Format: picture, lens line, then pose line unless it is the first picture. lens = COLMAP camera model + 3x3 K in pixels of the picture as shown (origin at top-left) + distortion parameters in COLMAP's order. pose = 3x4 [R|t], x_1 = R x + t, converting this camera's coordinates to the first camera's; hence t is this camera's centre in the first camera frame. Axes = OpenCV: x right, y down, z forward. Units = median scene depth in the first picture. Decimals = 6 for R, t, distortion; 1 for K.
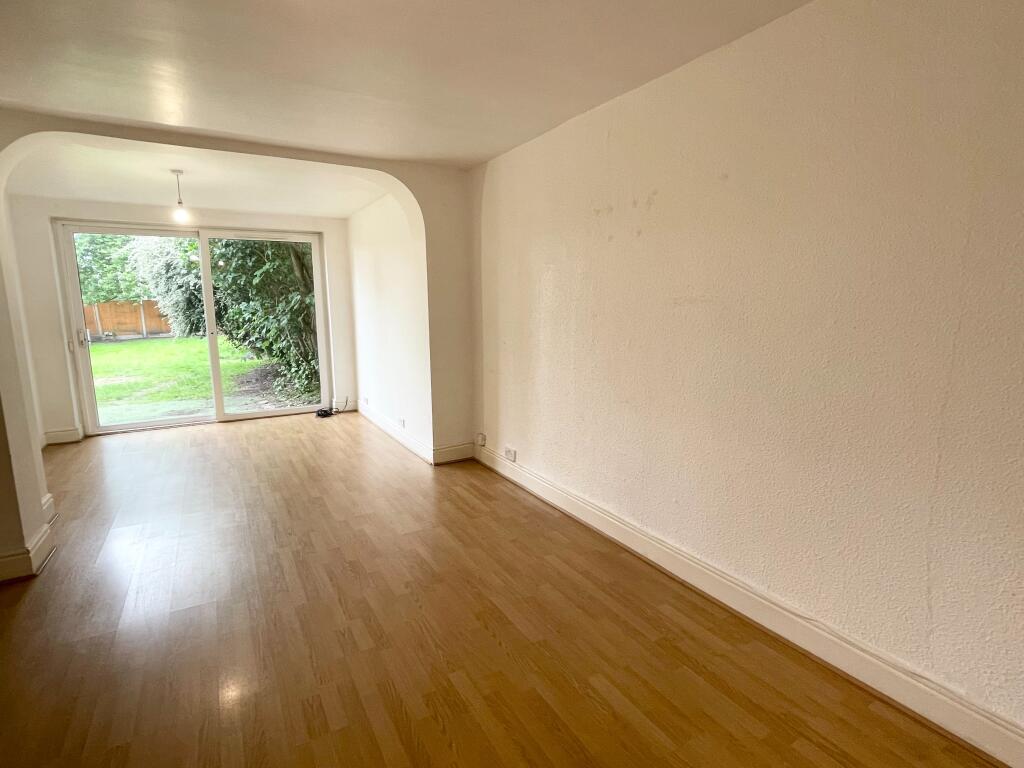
lens RADIAL K [[504.4, 0, 520.4], [0, 504.4, 381.9], [0, 0, 1]] dist [-0.005200, -0.001177]
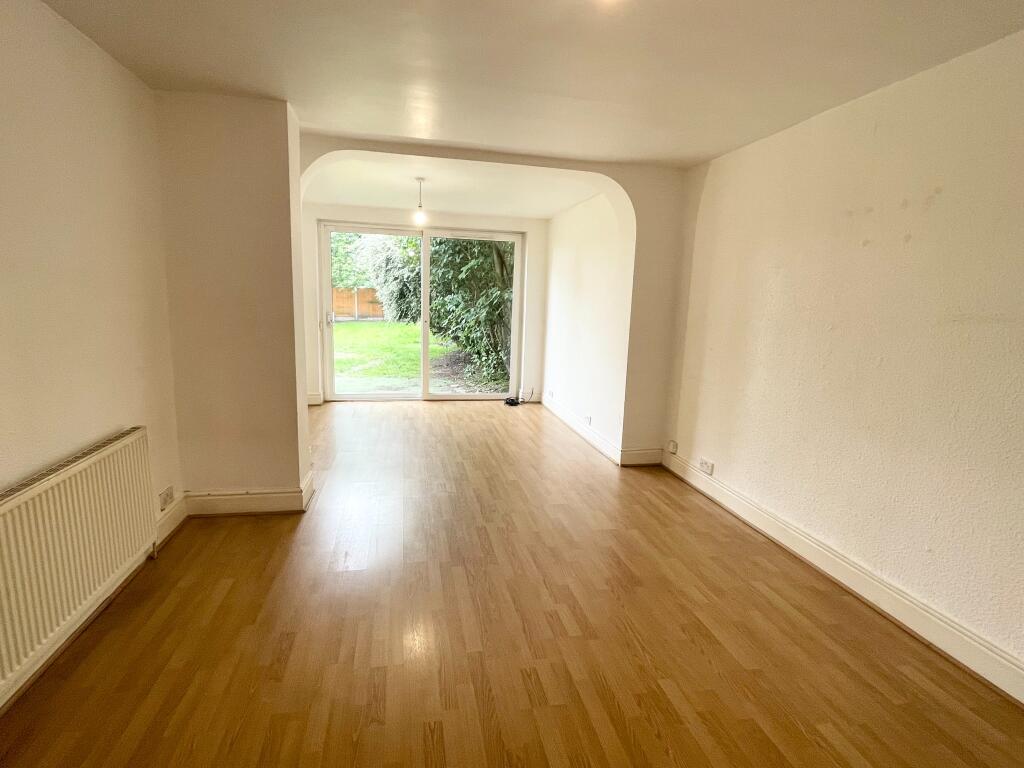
lens RADIAL K [[504.4, 0, 515.7], [0, 504.4, 384.8], [0, 0, 1]] dist [-0.005200, -0.001177]
pose [[0.949189, 0.093674, -0.300442, -0.096964], [-0.090595, 0.995594, 0.024195, -0.001333], [0.301384, 0.004253, 0.953493, -0.024538]]
